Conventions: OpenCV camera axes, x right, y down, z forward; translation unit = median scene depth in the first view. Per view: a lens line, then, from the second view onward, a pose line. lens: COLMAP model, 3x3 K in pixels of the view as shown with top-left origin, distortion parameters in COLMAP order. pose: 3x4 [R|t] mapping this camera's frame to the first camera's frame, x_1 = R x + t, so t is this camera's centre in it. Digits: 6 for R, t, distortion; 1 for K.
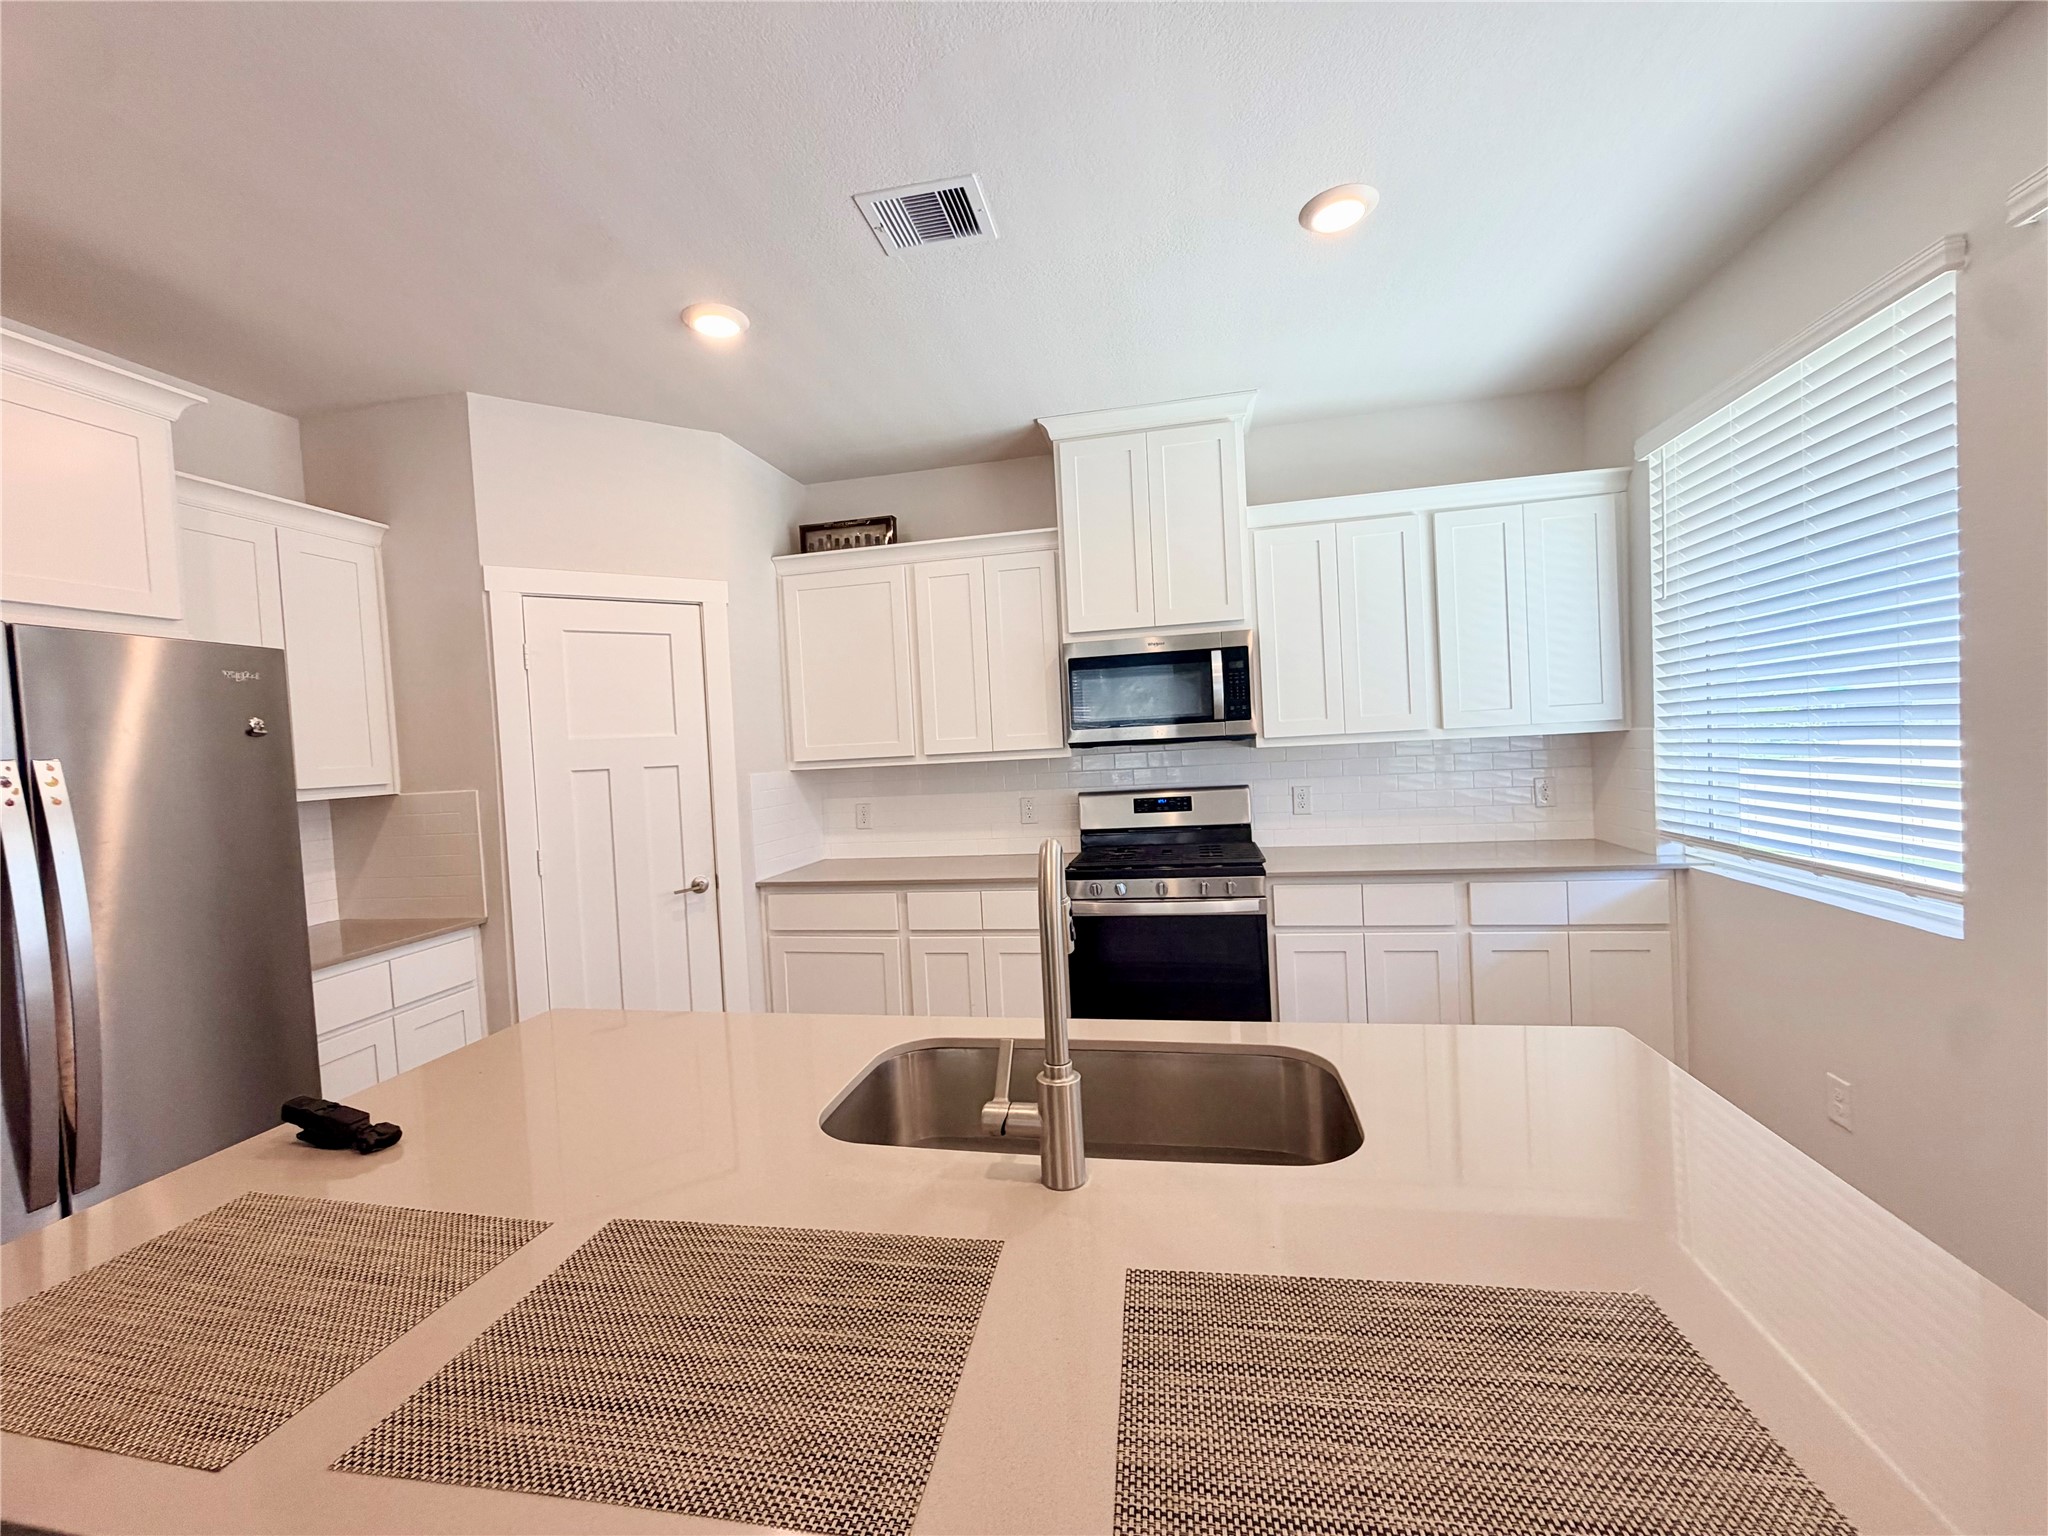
lens RADIAL K [[820.0, 0, 1019.0], [0, 820.0, 770.2], [0, 0, 1]] dist [0.002510, -0.000329]
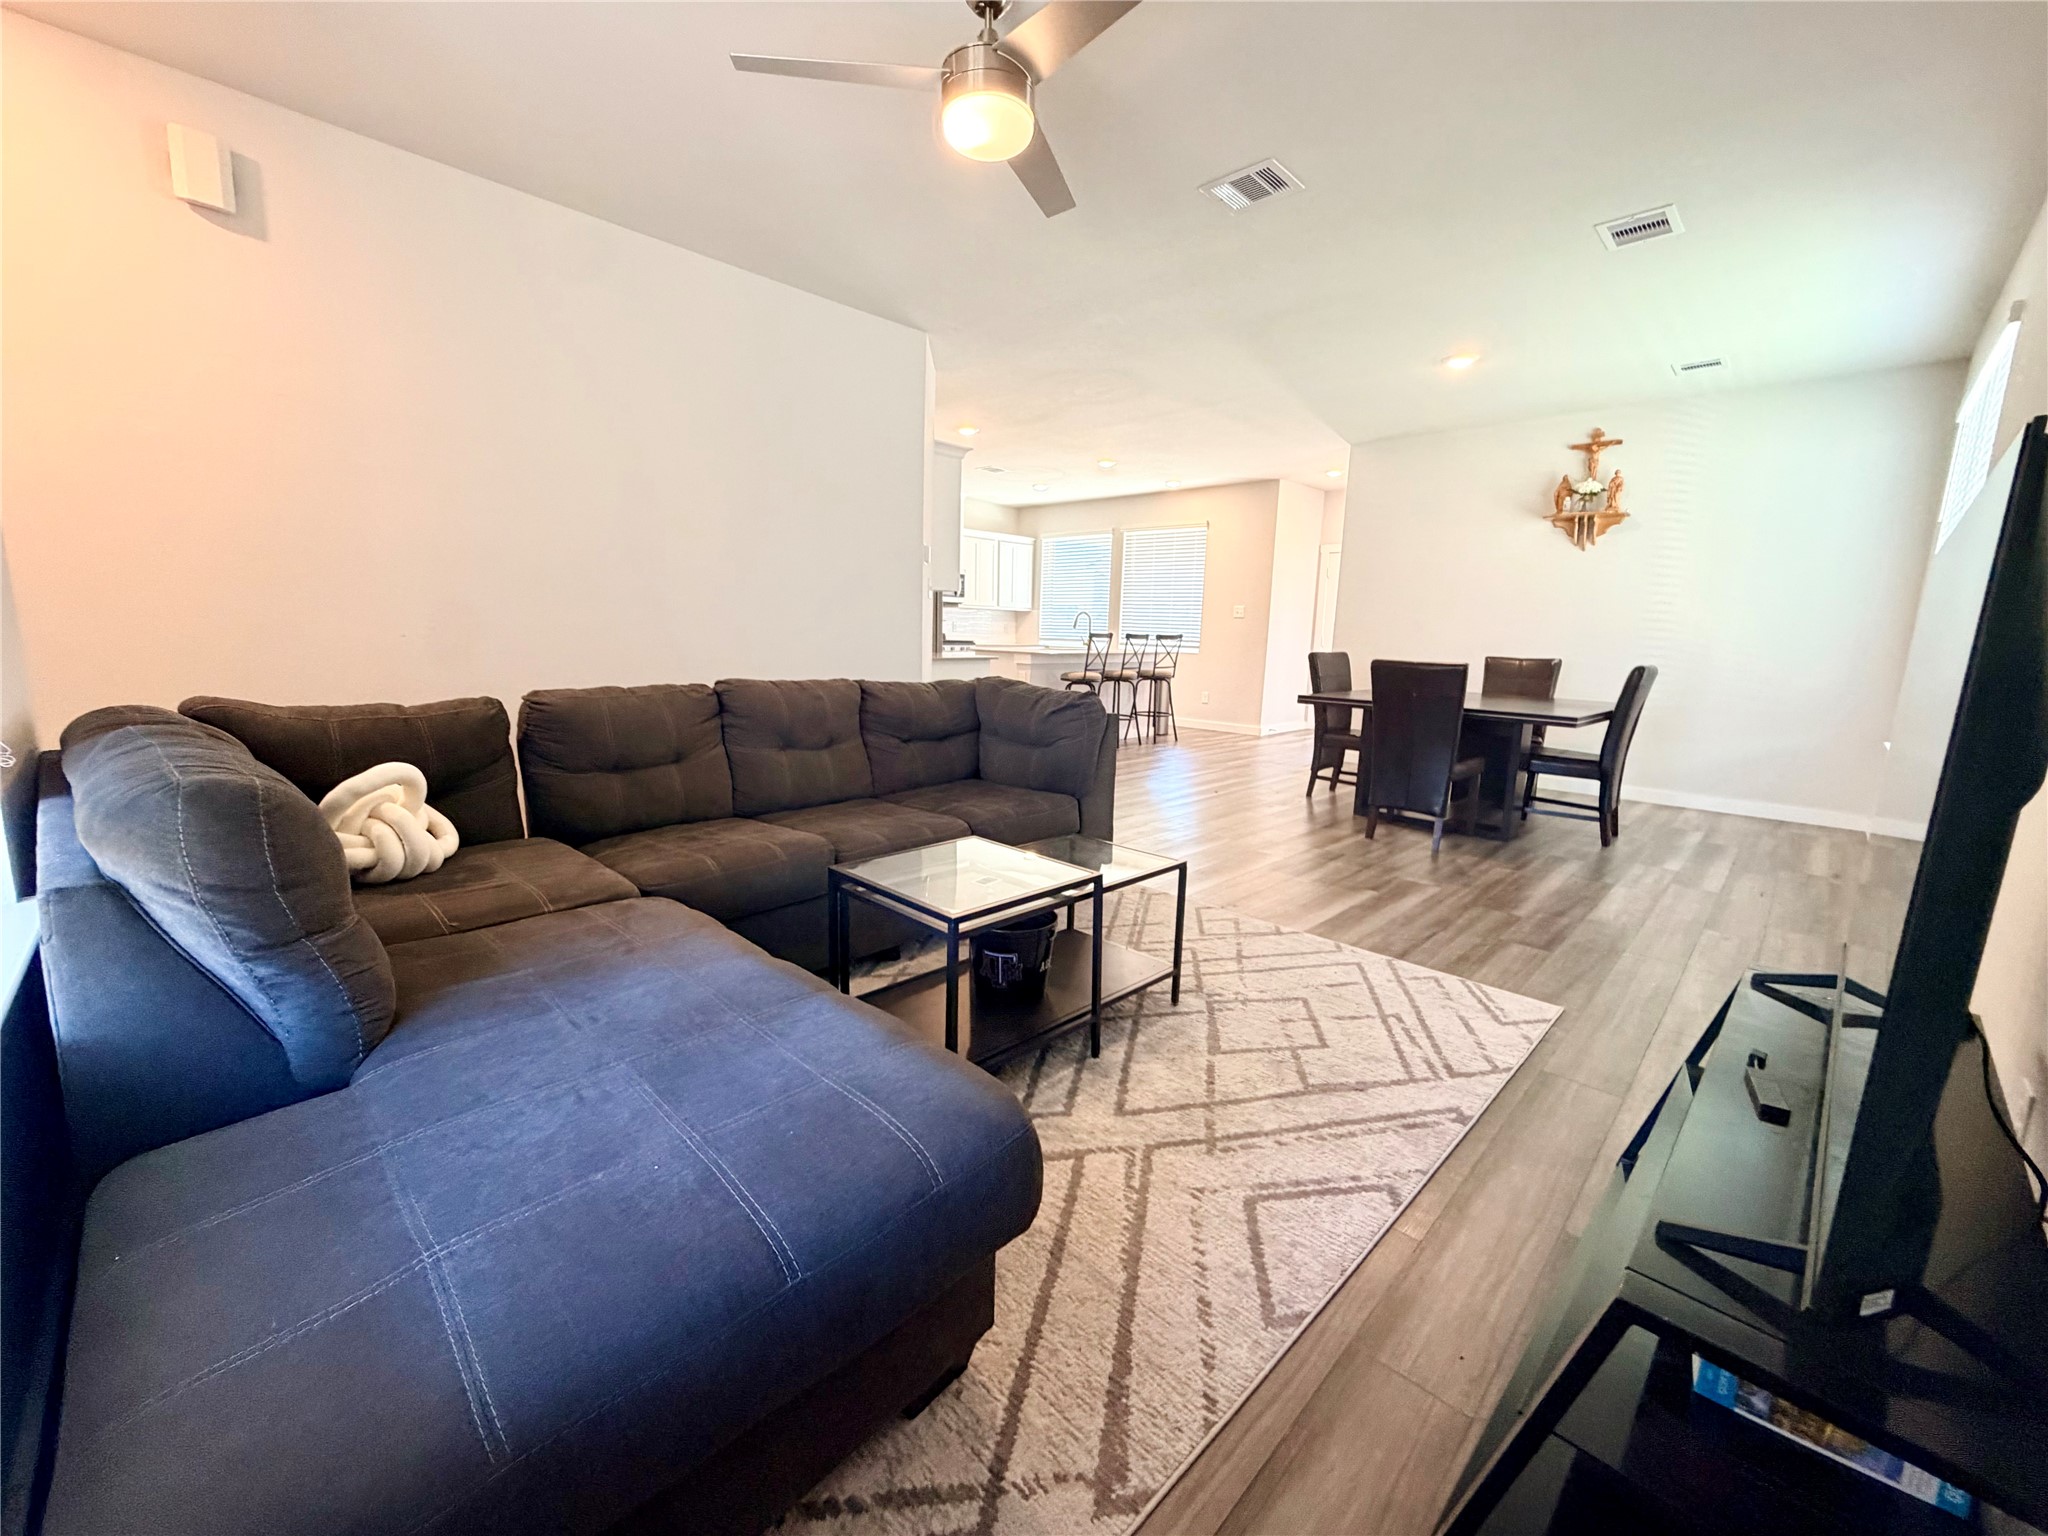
lens RADIAL K [[820.0, 0, 1024.4], [0, 820.0, 763.5], [0, 0, 1]] dist [0.002510, -0.000329]
pose [[0.532699, -0.070696, 0.843347, -2.277139], [-0.029082, 0.994387, 0.101727, 0.243265], [-0.845805, -0.078716, 0.527653, -0.913419]]
